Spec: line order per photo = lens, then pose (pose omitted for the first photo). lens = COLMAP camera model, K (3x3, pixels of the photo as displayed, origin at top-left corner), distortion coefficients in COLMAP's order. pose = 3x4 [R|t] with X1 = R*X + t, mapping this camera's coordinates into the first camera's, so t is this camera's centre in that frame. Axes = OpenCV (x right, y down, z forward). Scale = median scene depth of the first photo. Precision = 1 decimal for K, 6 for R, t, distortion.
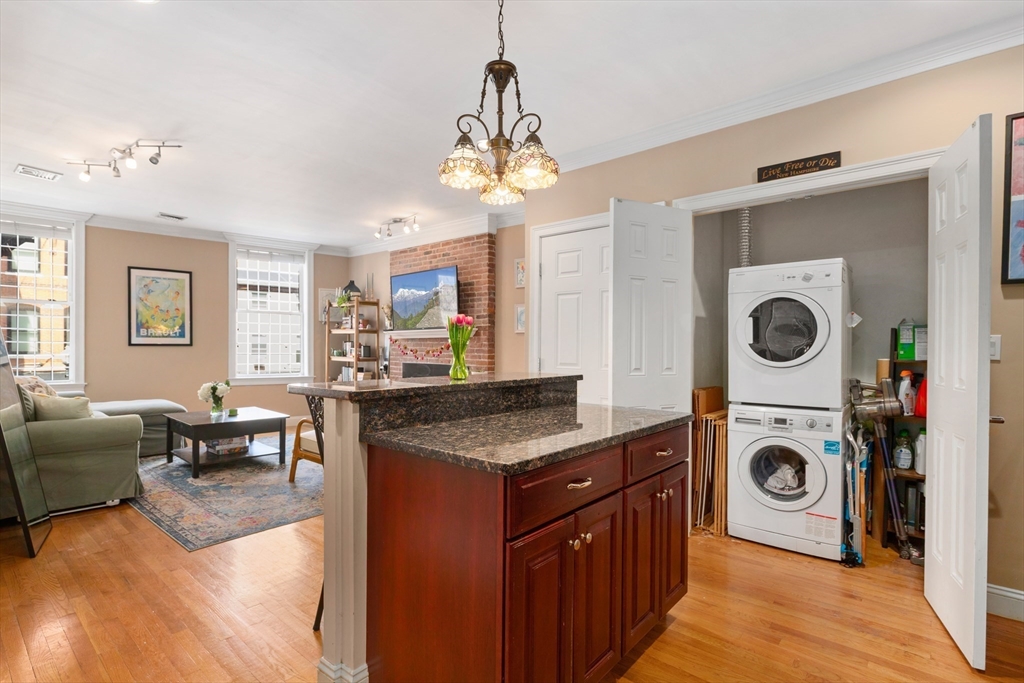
lens RADIAL K [[490.8, 0, 511.3], [0, 490.8, 351.3], [0, 0, 1]] dist [-0.000783, -0.000157]
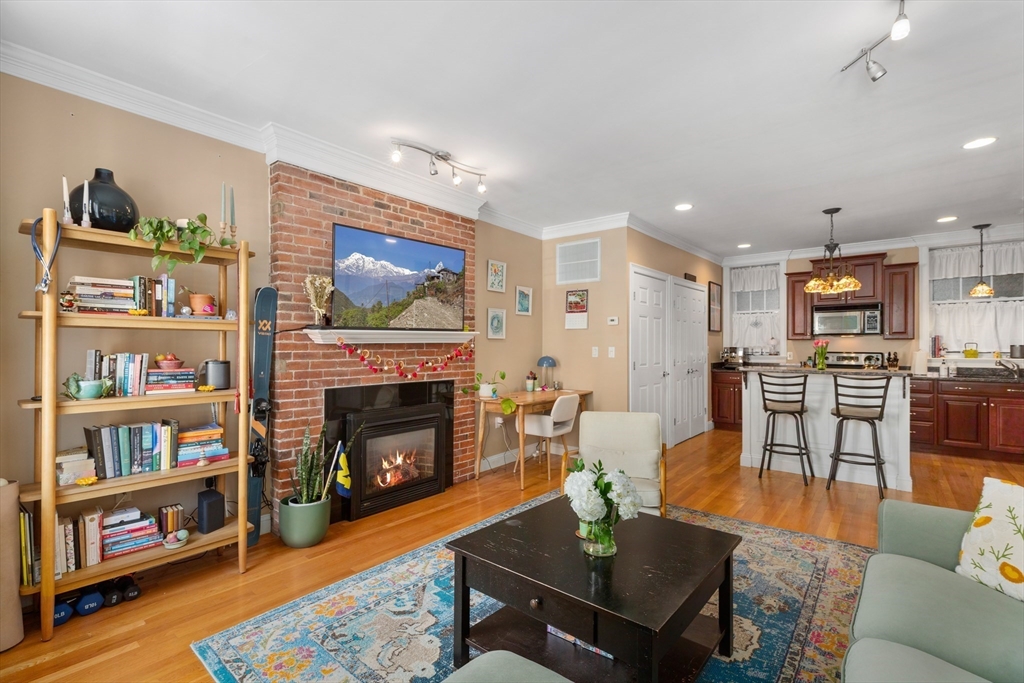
lens RADIAL K [[457.7, 0, 511.3], [0, 457.7, 345.5], [0, 0, 1]] dist [0.002935, 0.000214]
pose [[-0.006814, -0.008669, 0.999939, -1.069573], [0.008253, 0.999928, 0.008726, -0.039197], [-0.999943, 0.008312, -0.006742, 1.198232]]
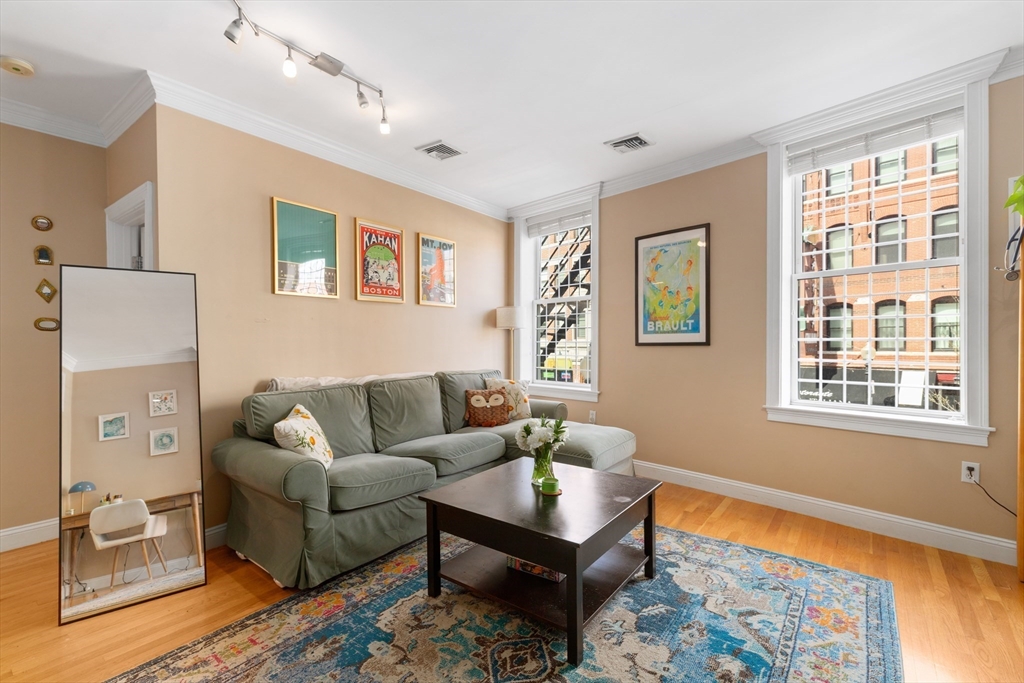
lens RADIAL K [[465.5, 0, 506.8], [0, 465.5, 343.8], [0, 0, 1]] dist [0.003093, -0.000173]
pose [[0.039989, -0.003804, -0.999193, -0.124404], [0.000943, 0.999992, -0.003770, -0.015883], [0.999200, -0.000792, 0.039993, 1.054012]]
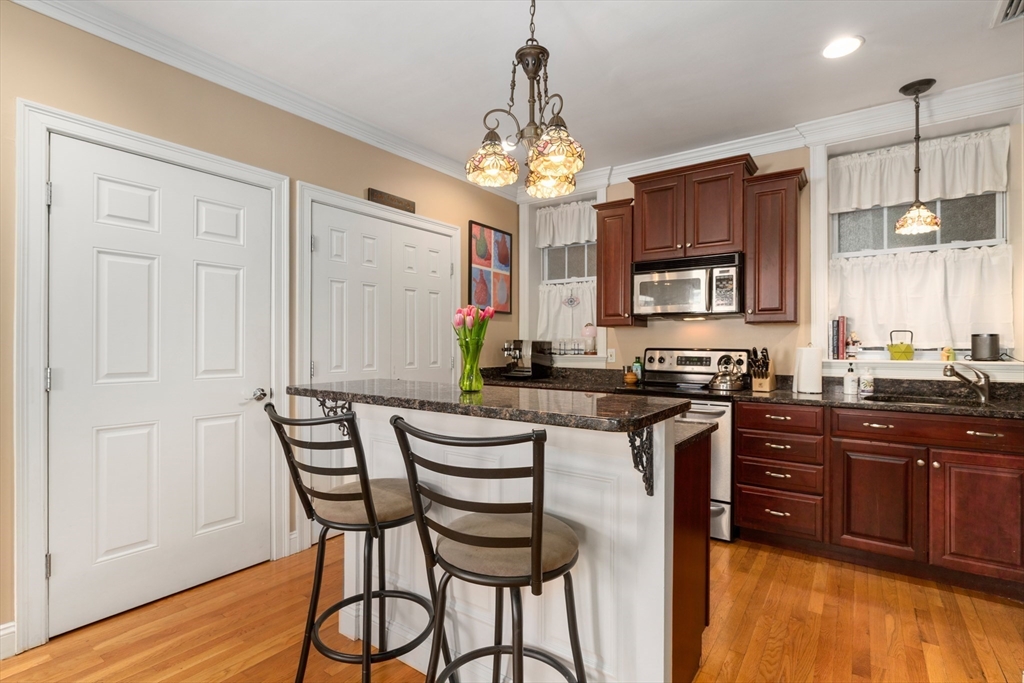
lens RADIAL K [[490.7, 0, 509.6], [0, 490.7, 344.5], [0, 0, 1]] dist [-0.002197, -0.000288]
pose [[-0.082145, -0.005664, 0.996604, -0.430530], [0.003803, 0.999975, 0.005997, -0.009900], [-0.996613, 0.004283, -0.082122, 0.501821]]
